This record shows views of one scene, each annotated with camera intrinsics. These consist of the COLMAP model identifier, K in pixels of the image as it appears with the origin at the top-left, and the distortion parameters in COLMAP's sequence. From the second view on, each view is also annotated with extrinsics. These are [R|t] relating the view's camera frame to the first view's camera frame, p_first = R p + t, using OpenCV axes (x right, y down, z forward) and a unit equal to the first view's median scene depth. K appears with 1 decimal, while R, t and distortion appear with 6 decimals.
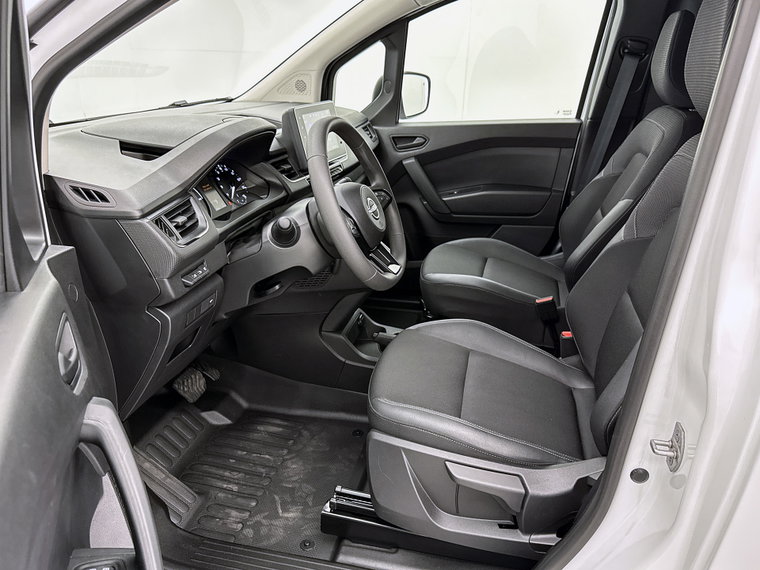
lens RADIAL K [[606.9, 0, 380.0], [0, 606.9, 285.0], [0, 0, 1]] dist [0.057730, 0.000280]
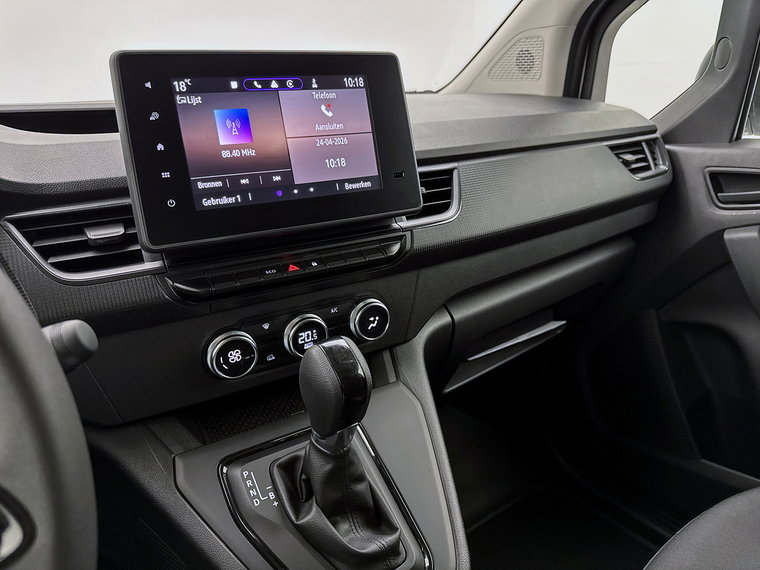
lens RADIAL K [[540.0, 0, 380.0], [0, 540.0, 285.0], [0, 0, 1]] dist [0.139368, -0.306214]
pose [[0.755529, 0.192852, -0.626087, 0.134494], [-0.203504, 0.977499, 0.055518, -0.192088], [0.622706, 0.085466, 0.777775, 0.777089]]
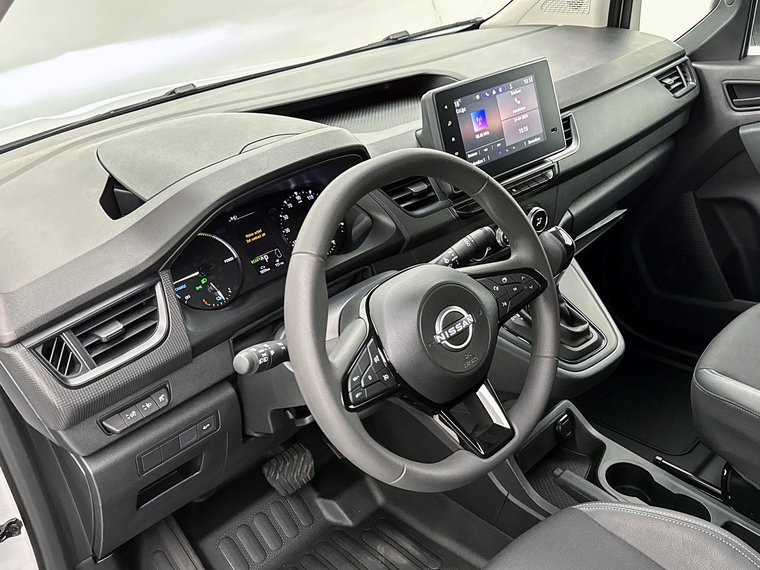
lens RADIAL K [[736.8, 0, 380.0], [0, 736.8, 285.0], [0, 0, 1]] dist [0.167432, -0.470379]
pose [[0.835749, 0.163023, -0.524353, 0.195902], [-0.091728, 0.982943, 0.159399, -0.191640], [0.541395, -0.085120, 0.836448, 0.318051]]
